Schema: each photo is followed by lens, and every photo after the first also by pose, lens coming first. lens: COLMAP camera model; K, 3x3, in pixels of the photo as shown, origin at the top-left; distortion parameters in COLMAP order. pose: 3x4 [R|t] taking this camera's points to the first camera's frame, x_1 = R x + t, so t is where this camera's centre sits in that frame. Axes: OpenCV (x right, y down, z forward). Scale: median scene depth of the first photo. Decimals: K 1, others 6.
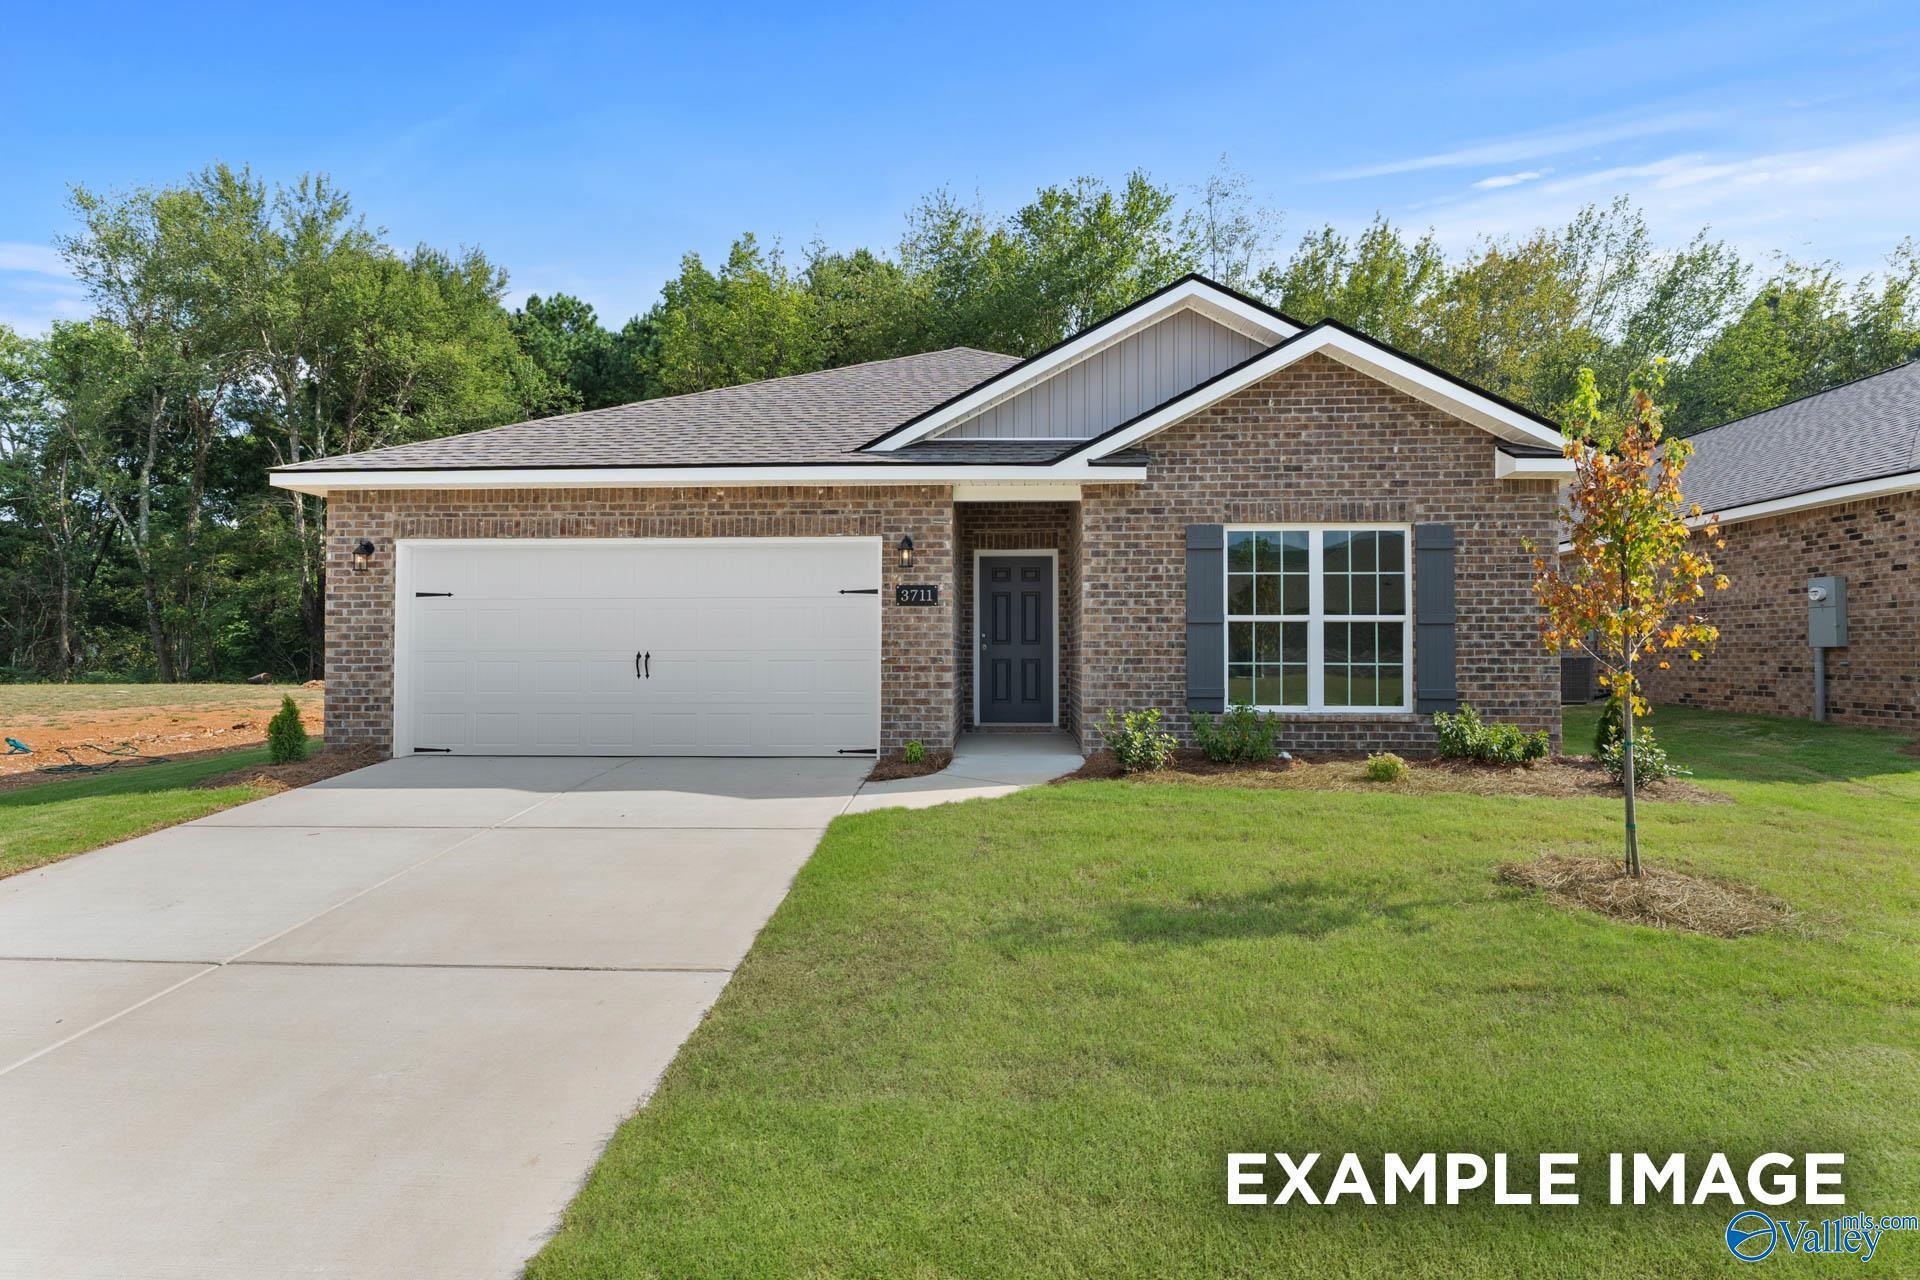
lens RADIAL K [[953.9, 0, 959.4], [0, 953.9, 651.3], [0, 0, 1]] dist [-0.009263, 0.001296]
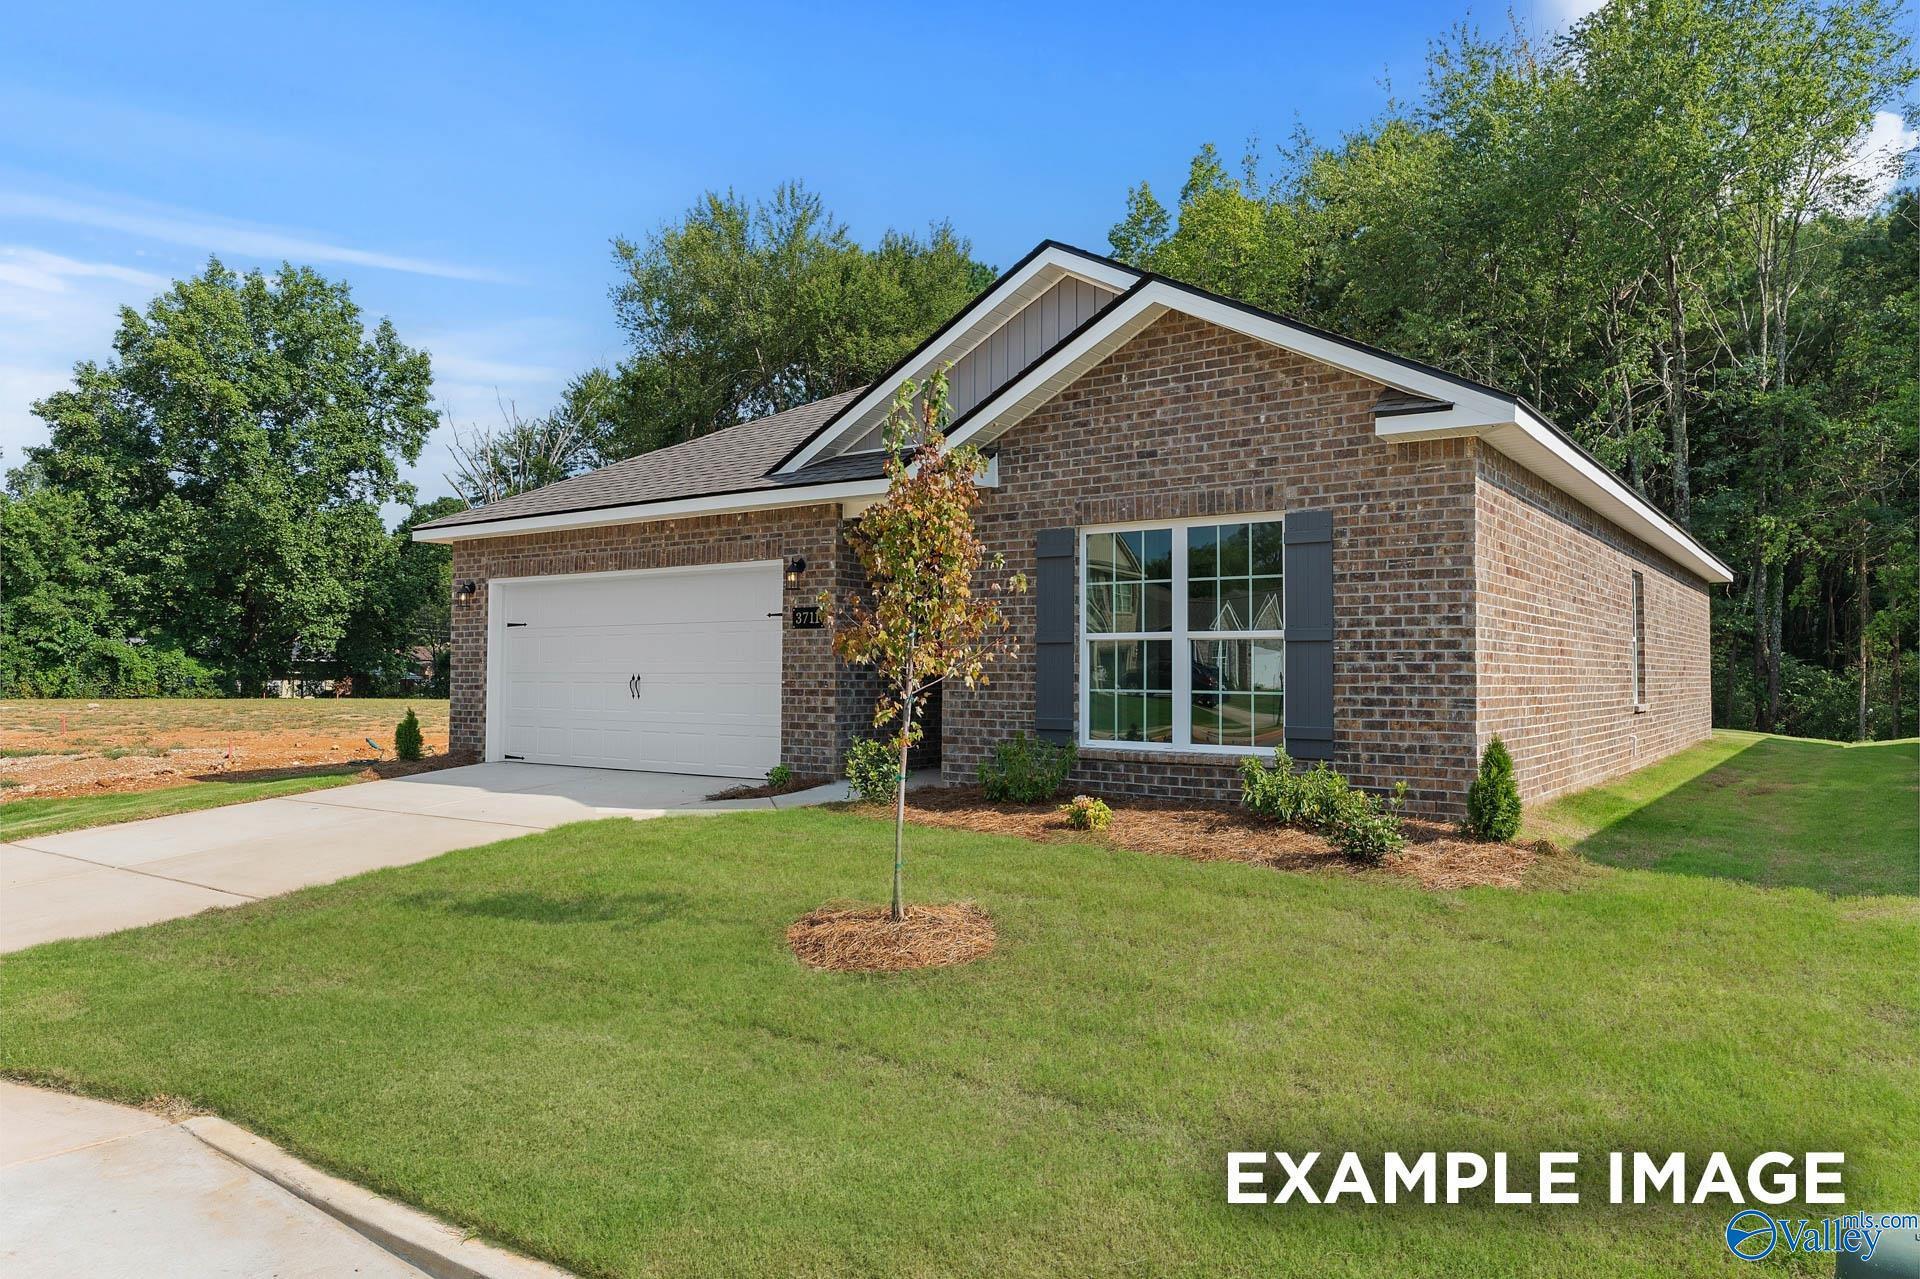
lens RADIAL K [[1246.3, 0, 891.6], [0, 1246.3, 658.0], [0, 0, 1]] dist [-0.002542, -0.000397]
pose [[0.830578, -0.004134, -0.556887, 0.760703], [-0.001842, 0.999947, -0.010170, -0.004306], [0.556899, 0.009473, 0.830526, -0.017824]]
